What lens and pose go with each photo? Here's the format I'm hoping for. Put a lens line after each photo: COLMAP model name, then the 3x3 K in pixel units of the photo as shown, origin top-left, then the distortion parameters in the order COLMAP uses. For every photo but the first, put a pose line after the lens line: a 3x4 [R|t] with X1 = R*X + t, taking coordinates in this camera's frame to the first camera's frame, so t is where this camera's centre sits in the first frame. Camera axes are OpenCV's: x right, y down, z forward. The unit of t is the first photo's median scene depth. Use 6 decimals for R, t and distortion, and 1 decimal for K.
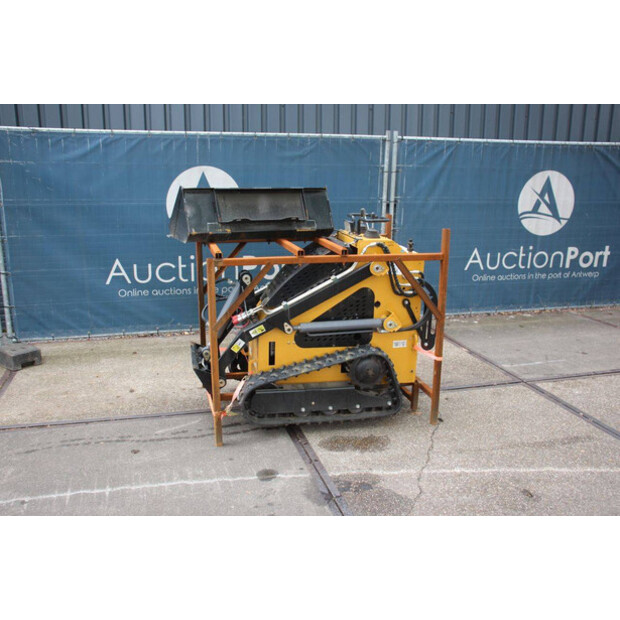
lens RADIAL K [[609.6, 0, 310.0], [0, 609.6, 310.0], [0, 0, 1]] dist [-0.116348, 0.172133]
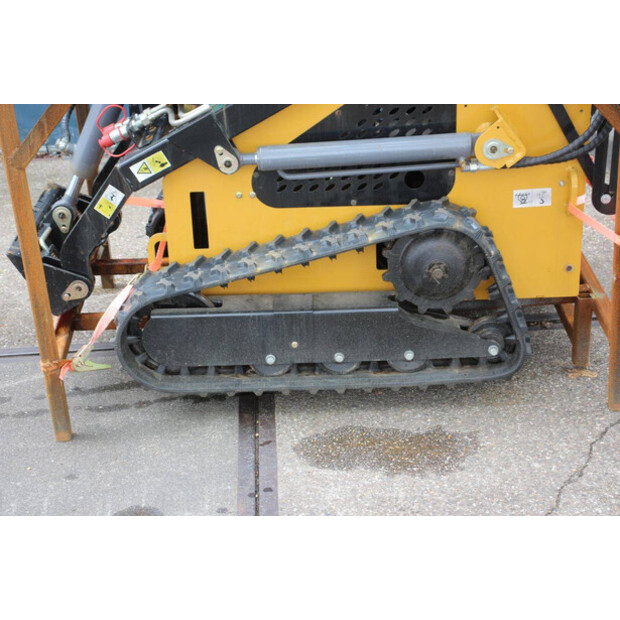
lens RADIAL K [[1317.8, 0, 310.0], [0, 1317.8, 310.0], [0, 0, 1]] dist [0.341819, -0.061207]
pose [[0.972183, 0.031698, -0.232067, 0.210145], [0.009987, 0.984289, 0.176282, -0.024529], [0.234009, -0.173696, 0.956593, 0.150108]]
